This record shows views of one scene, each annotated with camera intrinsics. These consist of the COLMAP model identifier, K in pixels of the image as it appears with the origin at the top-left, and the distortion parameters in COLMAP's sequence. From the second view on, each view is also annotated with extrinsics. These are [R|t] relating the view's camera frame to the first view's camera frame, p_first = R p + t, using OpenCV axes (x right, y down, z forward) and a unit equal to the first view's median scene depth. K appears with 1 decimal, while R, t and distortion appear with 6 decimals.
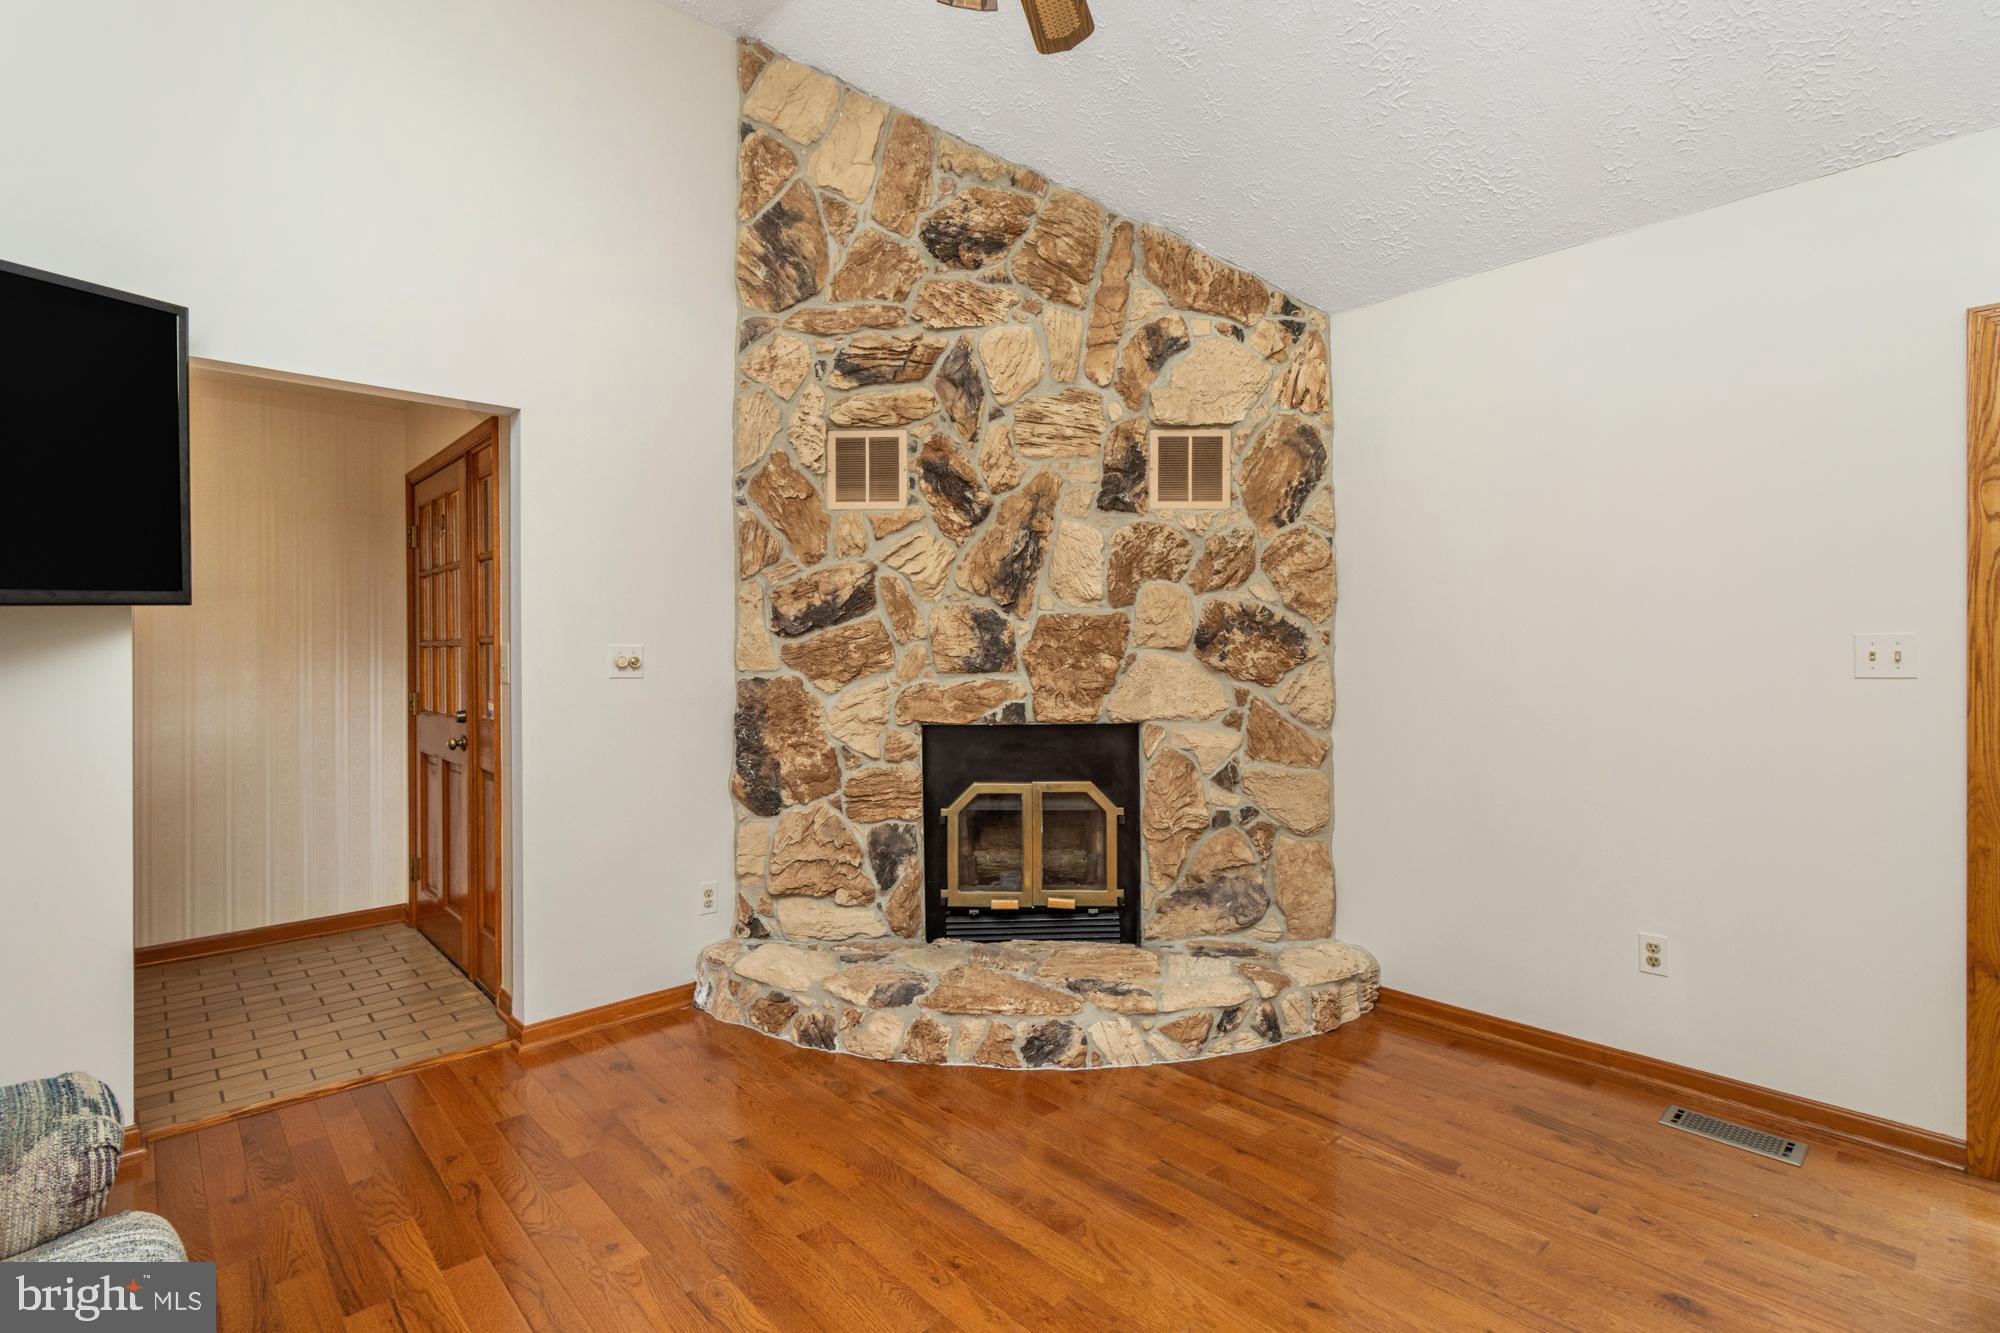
lens RADIAL K [[926.7, 0, 1001.4], [0, 926.7, 661.1], [0, 0, 1]] dist [-0.010109, 0.000839]
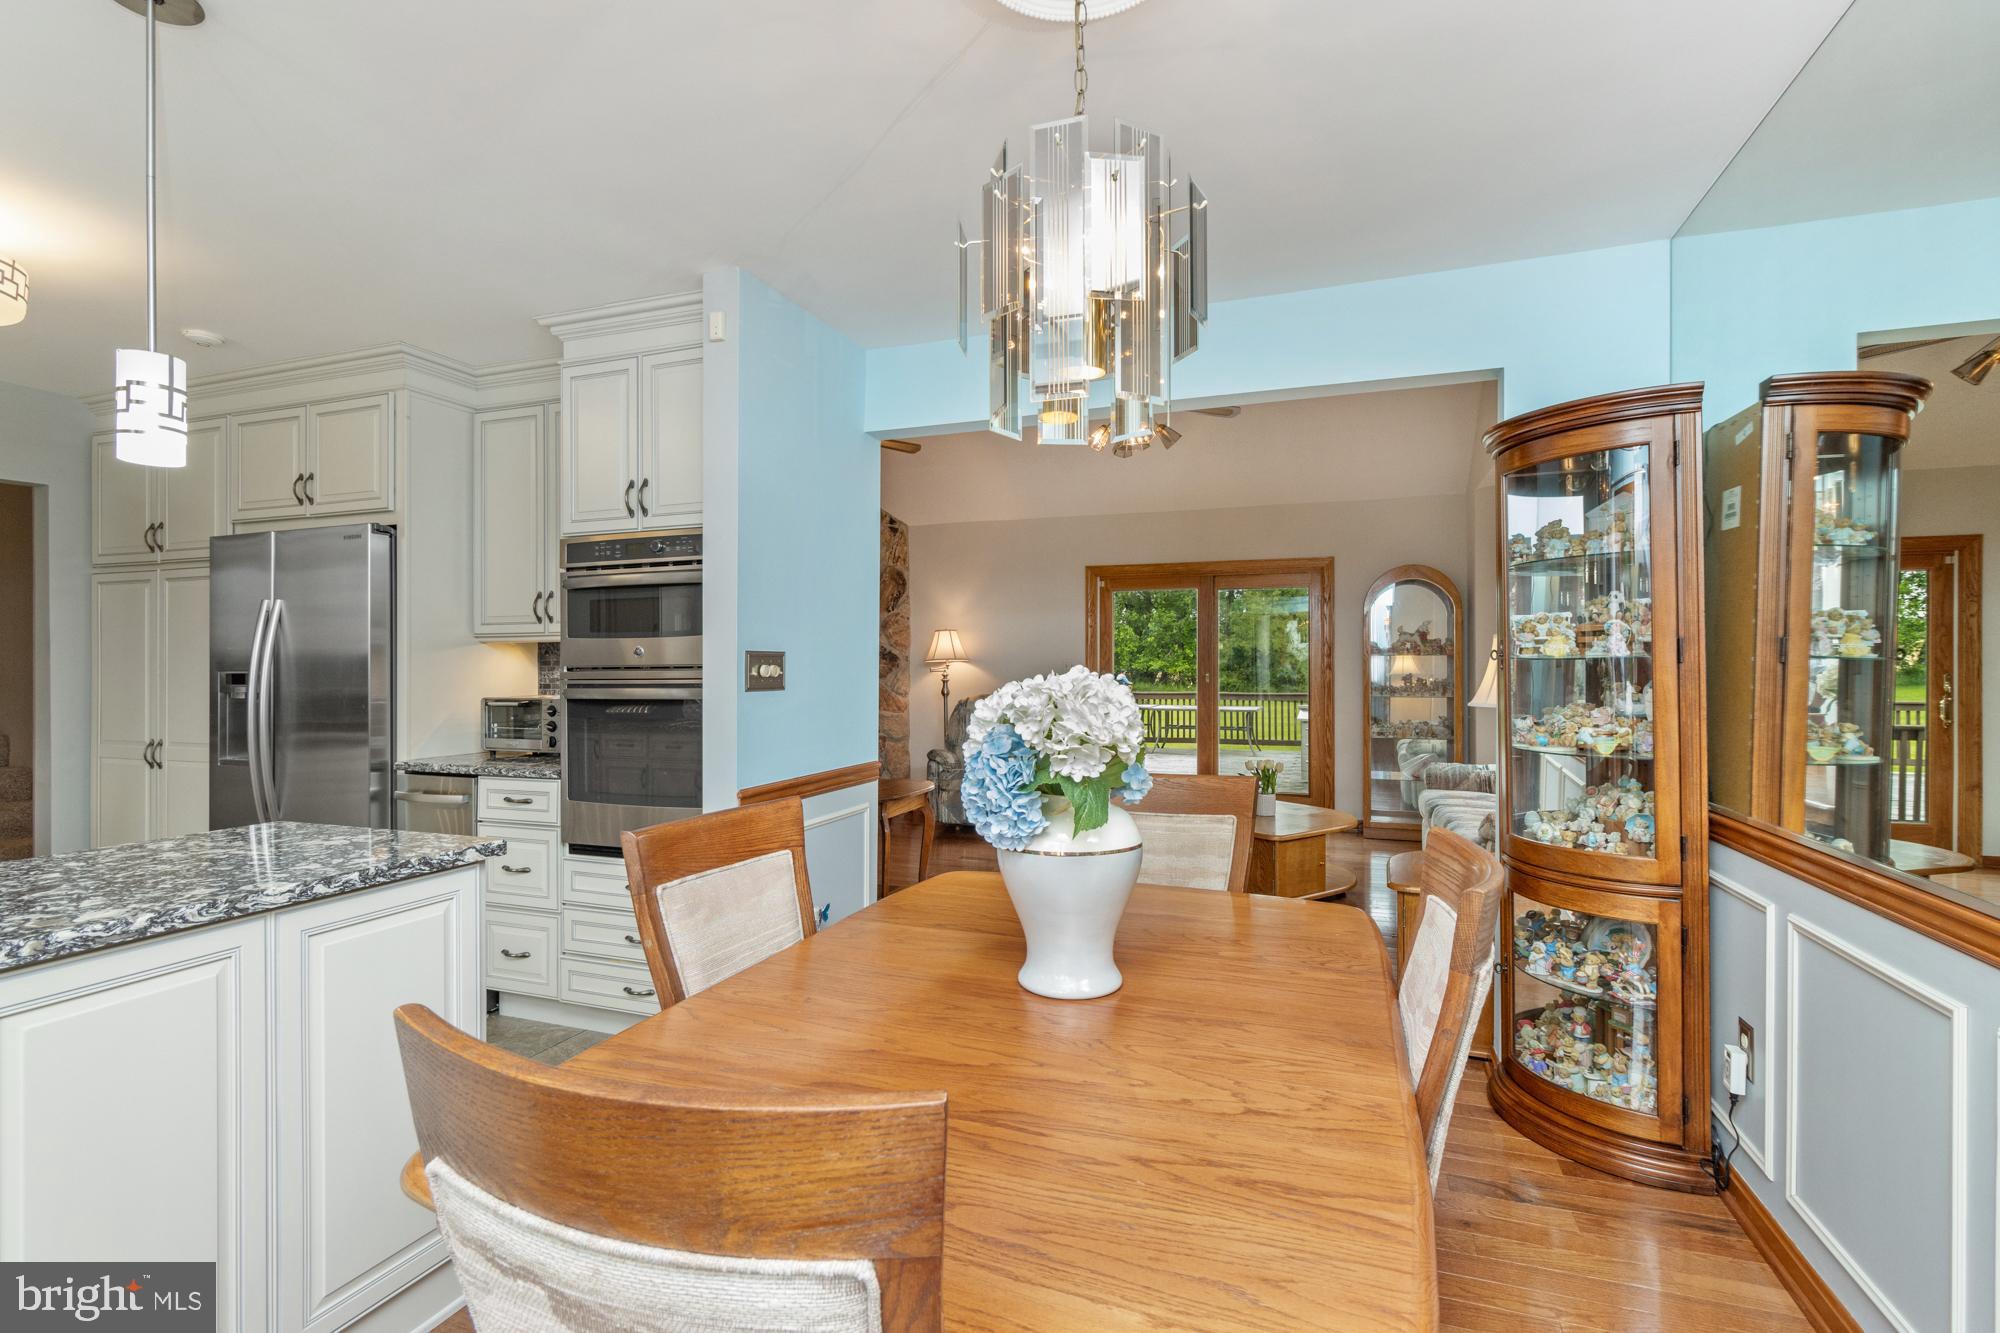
lens RADIAL K [[926.7, 0, 998.8], [0, 926.7, 668.1], [0, 0, 1]] dist [-0.010109, 0.000839]
pose [[0.894703, 0.001202, 0.446659, -0.504294], [0.000807, 0.999990, -0.004308, 0.009778], [-0.446660, 0.004215, 0.894694, -1.248571]]
